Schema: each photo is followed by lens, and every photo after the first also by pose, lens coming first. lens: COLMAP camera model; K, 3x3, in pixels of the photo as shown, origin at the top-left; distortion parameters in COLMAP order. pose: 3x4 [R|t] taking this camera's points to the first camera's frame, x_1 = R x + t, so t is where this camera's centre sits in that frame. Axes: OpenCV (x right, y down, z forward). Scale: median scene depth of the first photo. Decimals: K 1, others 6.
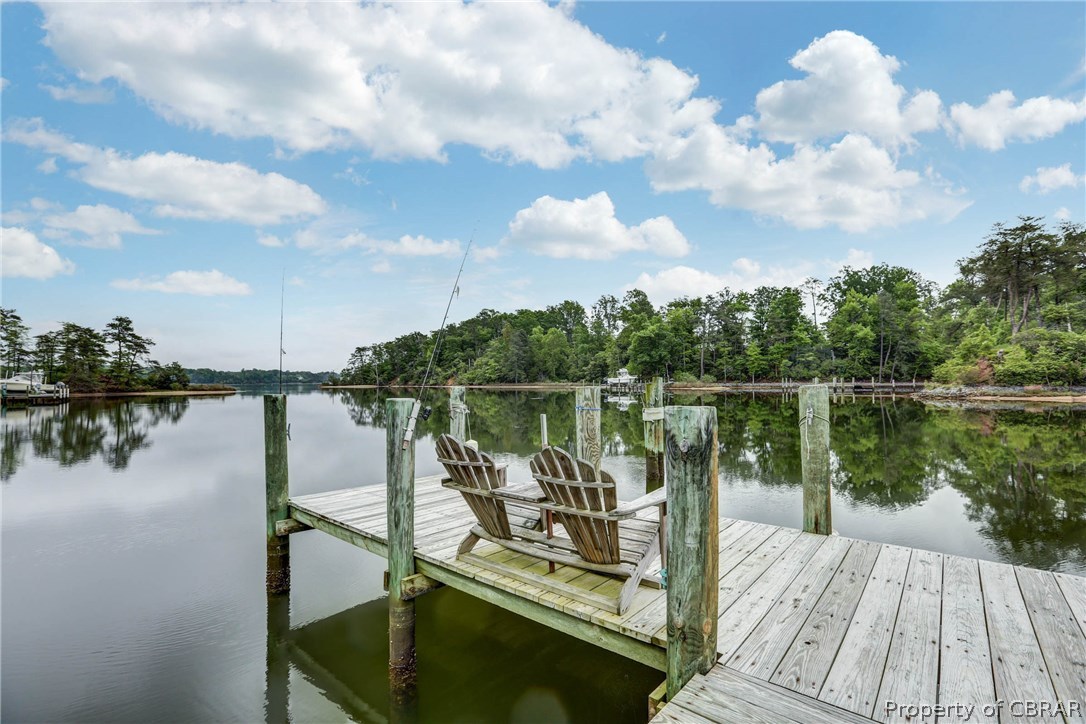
lens RADIAL K [[501.7, 0, 544.0], [0, 501.7, 361.2], [0, 0, 1]] dist [-0.046304, 0.015917]
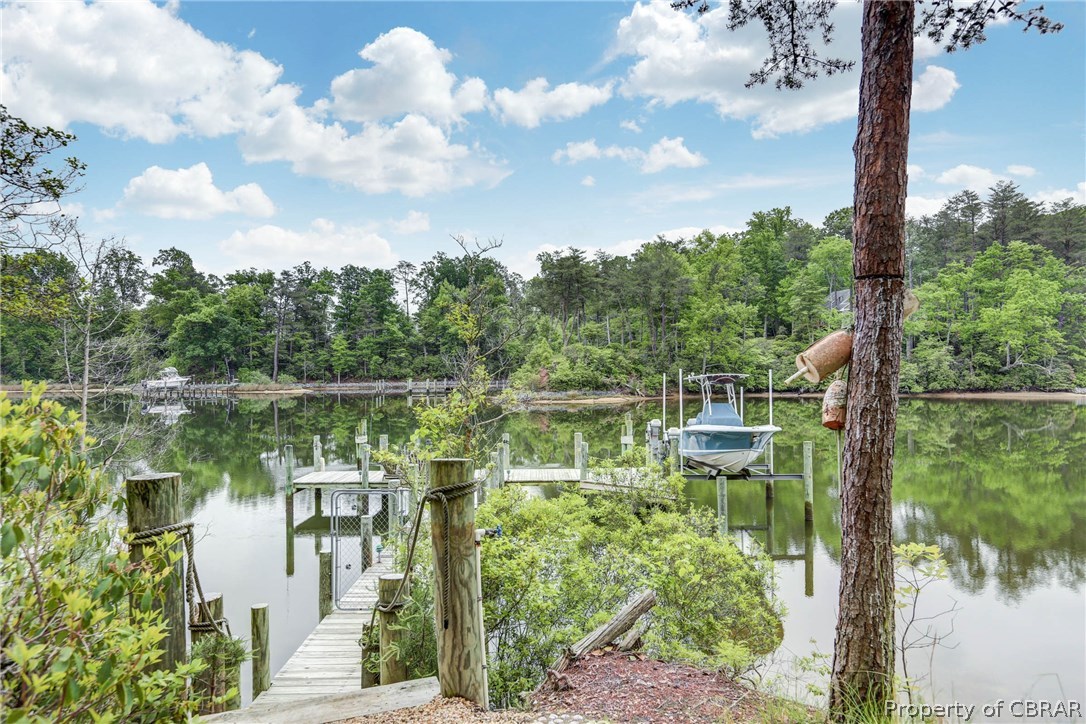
lens RADIAL K [[709.0, 0, 539.8], [0, 709.0, 357.9], [0, 0, 1]] dist [0.003710, 0.002870]
pose [[0.767190, 0.005573, 0.641395, -0.083357], [-0.018936, 0.999723, 0.013963, -0.021347], [-0.641140, -0.022857, 0.767083, -0.124881]]
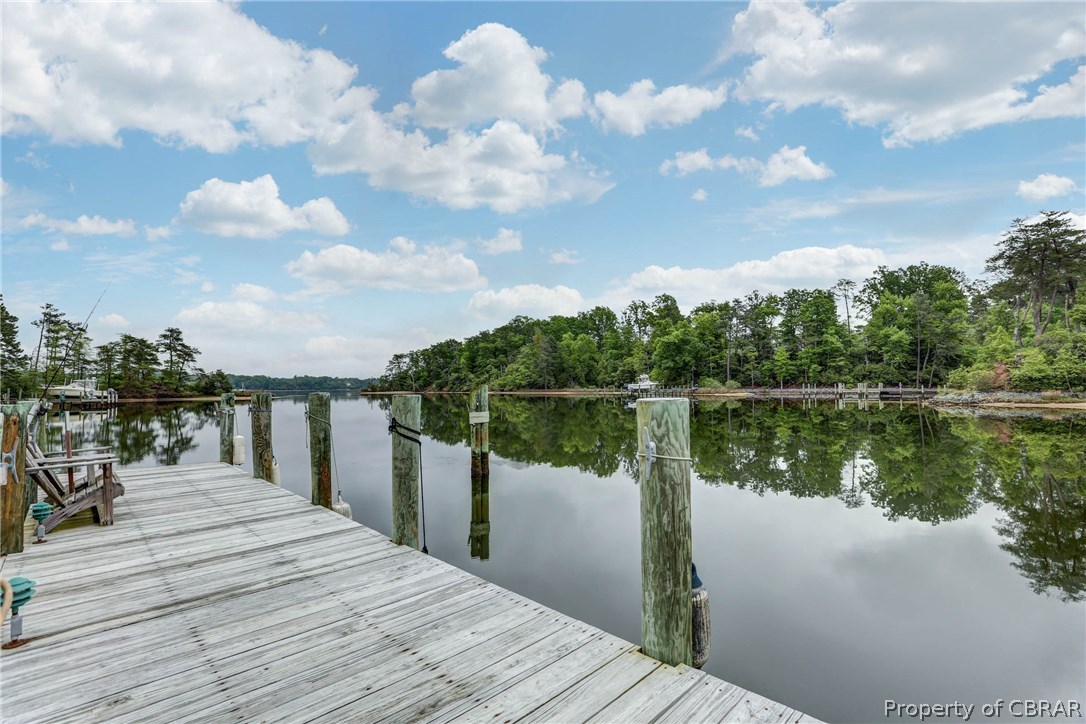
lens RADIAL K [[501.7, 0, 541.8], [0, 501.7, 360.5], [0, 0, 1]] dist [-0.046304, 0.015917]
pose [[0.996085, -0.005860, -0.088204, 0.040169], [0.004675, 0.999896, -0.013631, -0.000441], [0.088275, 0.013165, 0.996009, -0.007465]]
